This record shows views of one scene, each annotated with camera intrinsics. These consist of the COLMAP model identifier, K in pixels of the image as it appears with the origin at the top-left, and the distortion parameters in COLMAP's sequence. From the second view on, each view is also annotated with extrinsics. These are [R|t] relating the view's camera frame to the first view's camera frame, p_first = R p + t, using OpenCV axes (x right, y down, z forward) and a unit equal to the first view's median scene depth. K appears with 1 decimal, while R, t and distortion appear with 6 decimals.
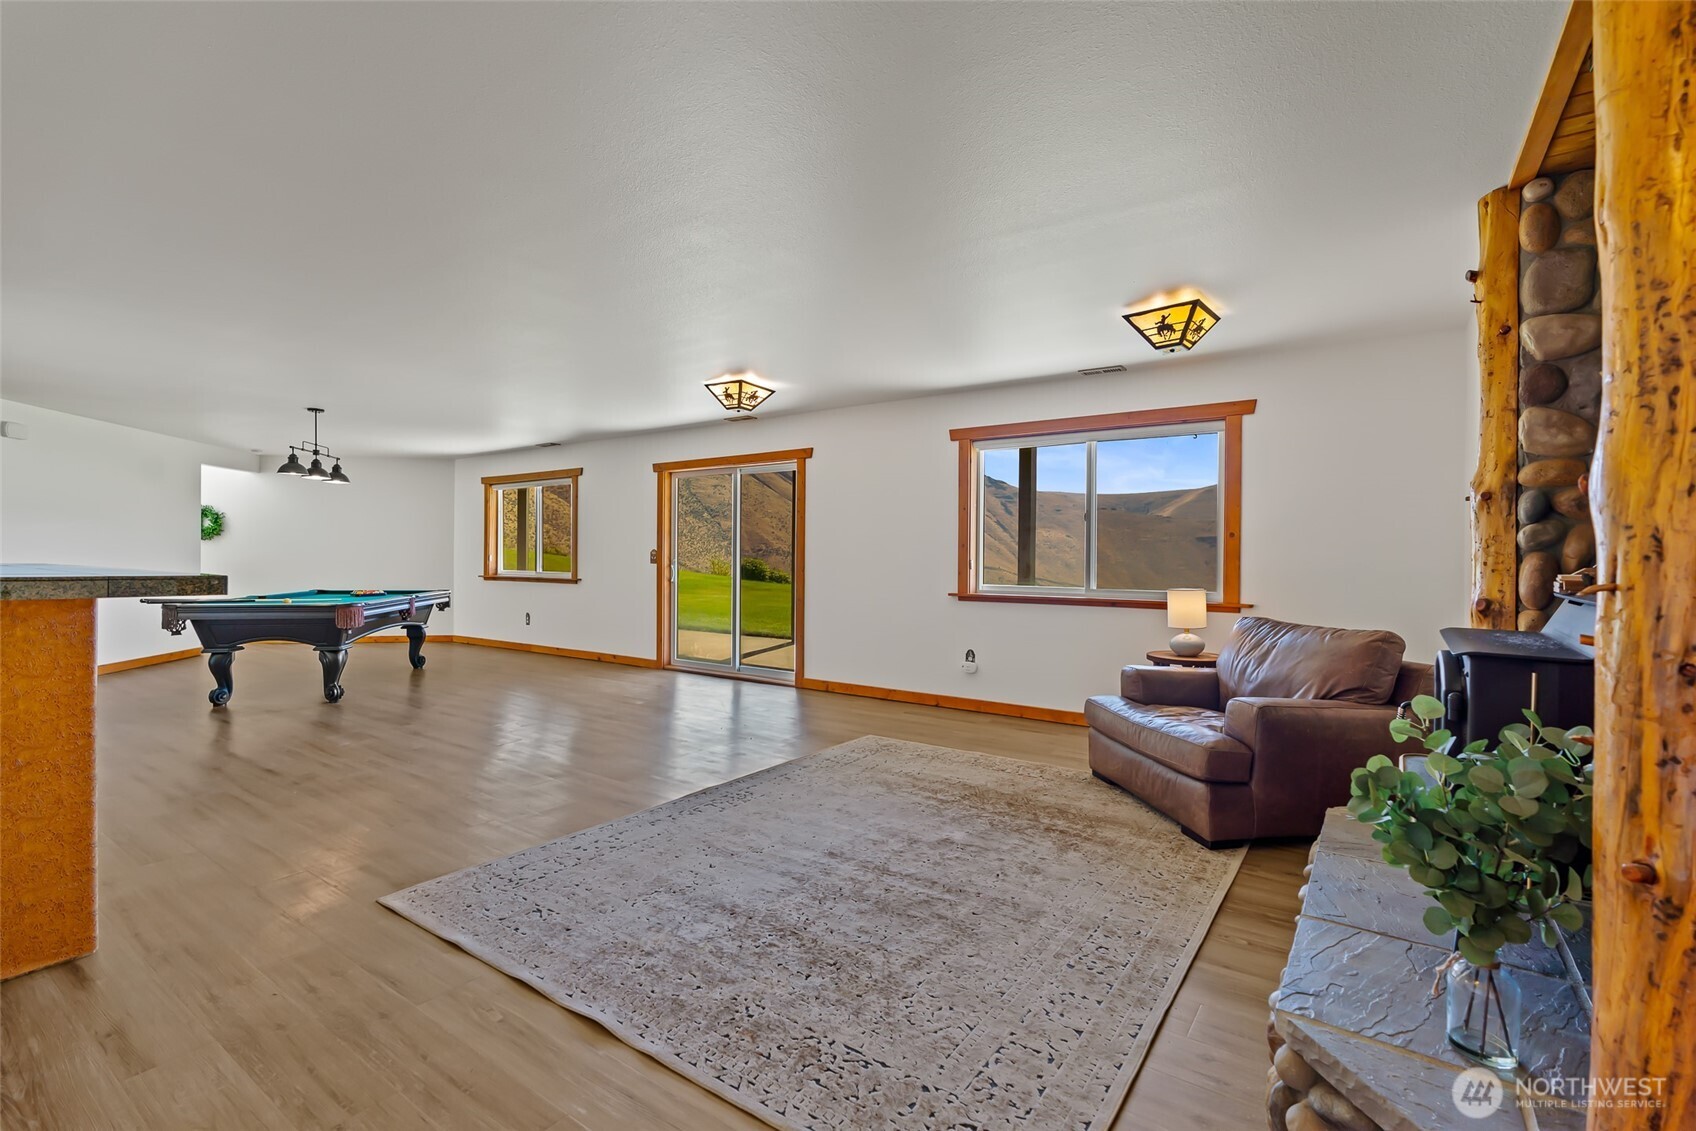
lens RADIAL K [[782.3, 0, 848.0], [0, 782.3, 565.5], [0, 0, 1]] dist [-0.001014, -0.000073]
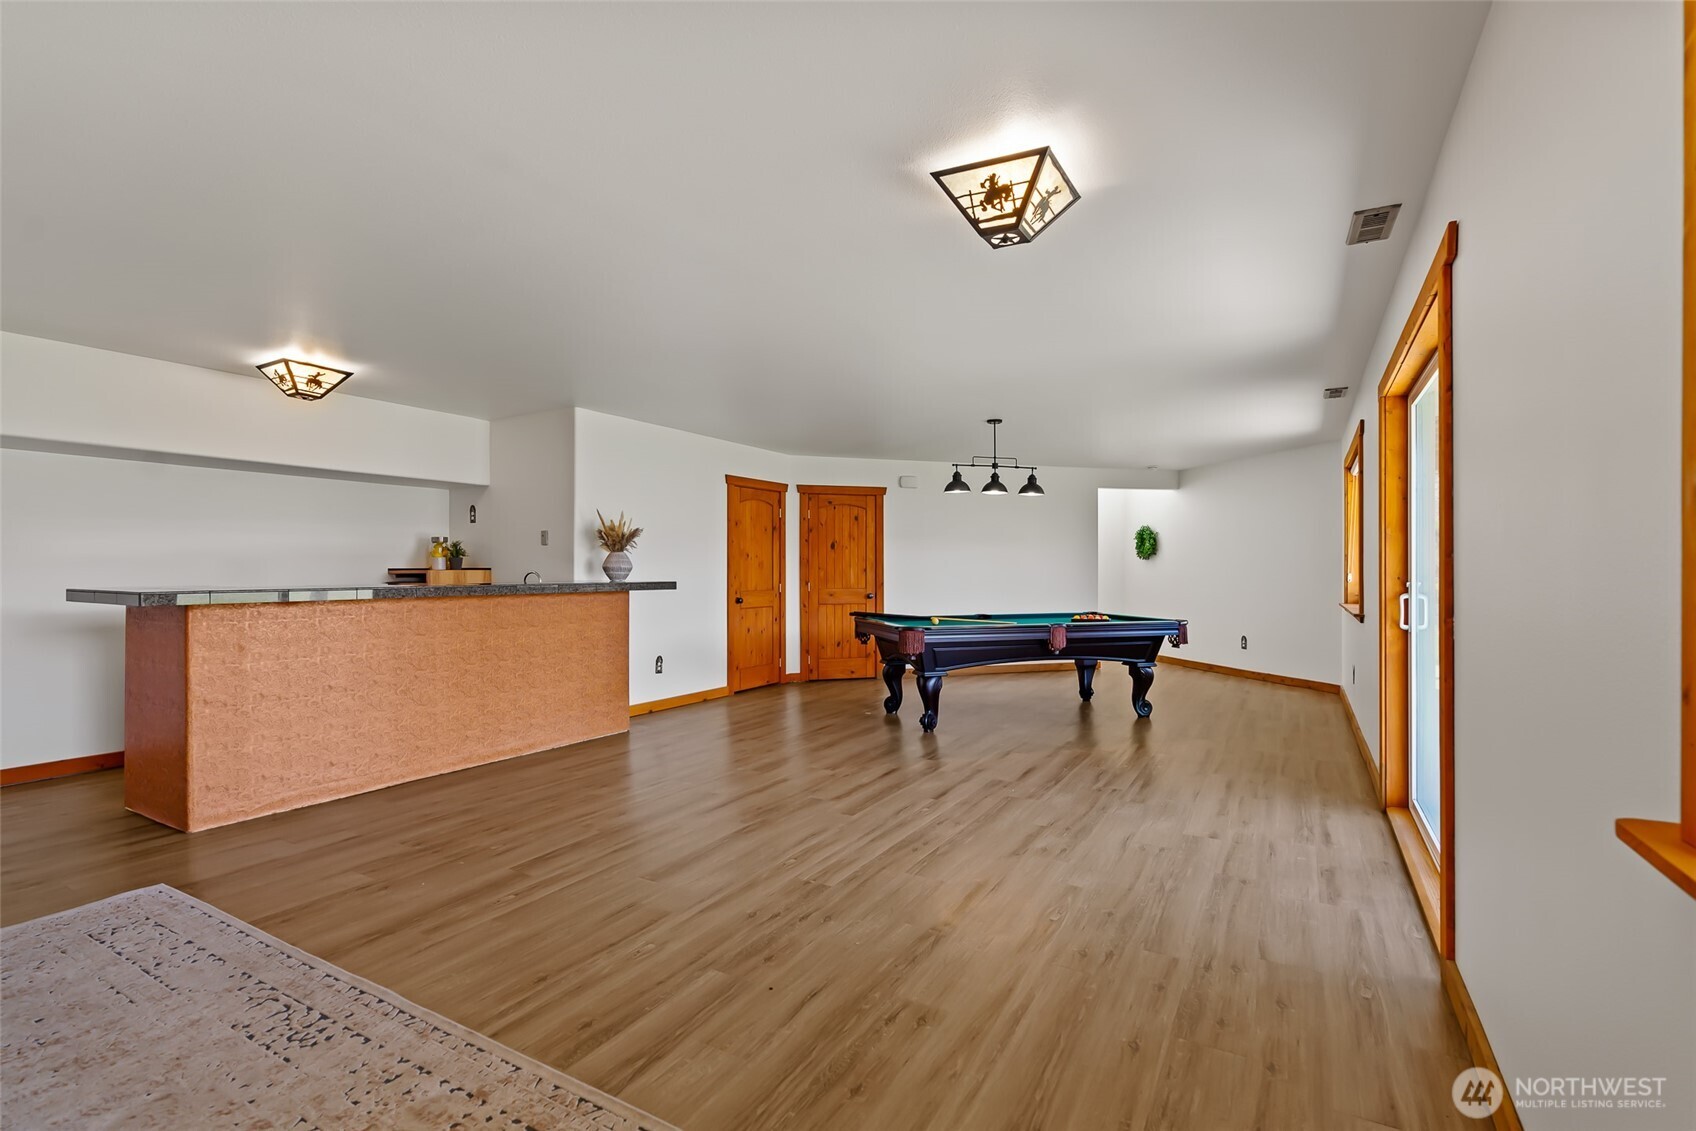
lens RADIAL K [[771.5, 0, 857.5], [0, 771.5, 583.2], [0, 0, 1]] dist [0.000447, 0.000254]
pose [[0.099422, 0.010361, -0.994991, 0.341855], [-0.008577, 0.999918, 0.009555, -0.014564], [0.995008, 0.007584, 0.099503, 1.081462]]
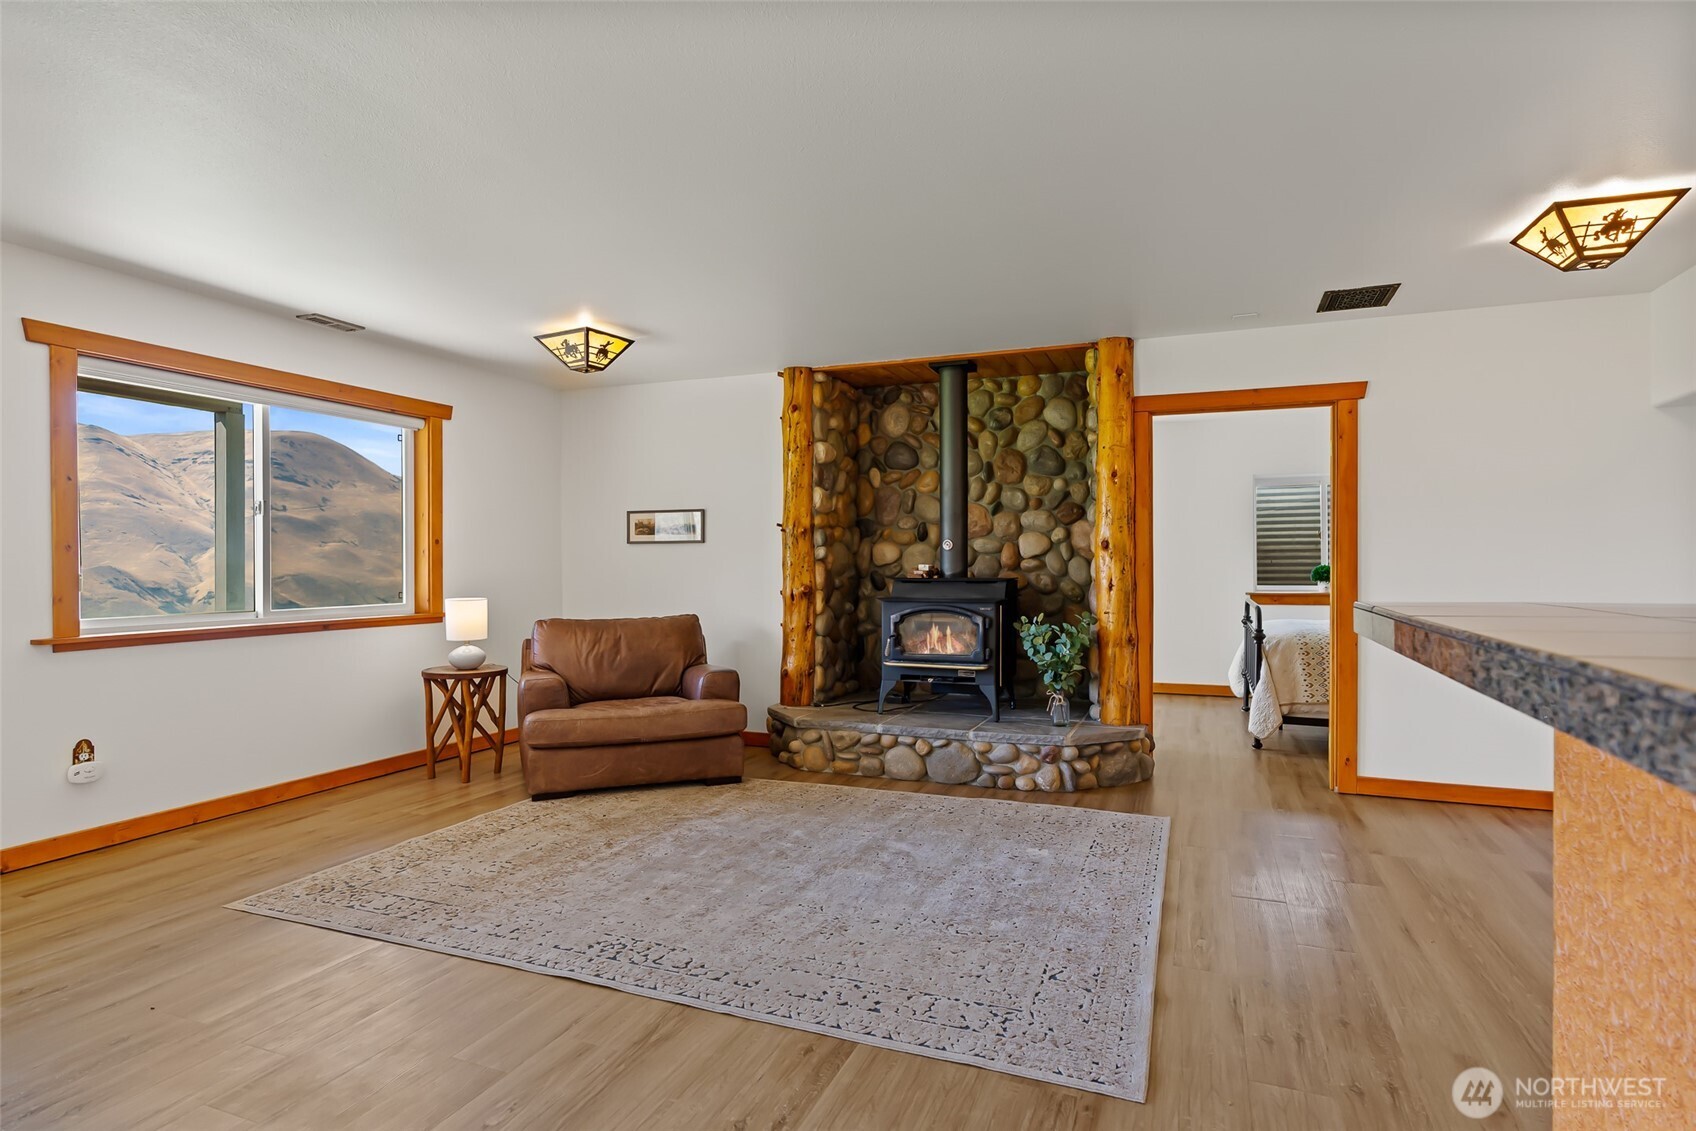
lens RADIAL K [[887.5, 0, 848.0], [0, 887.5, 565.5], [0, 0, 1]] dist [0.000812, -0.000827]
pose [[-0.240218, -0.007840, 0.970687, -0.720418], [0.014424, 0.999828, 0.011645, -0.016132], [-0.970612, 0.016799, -0.240063, 0.807527]]
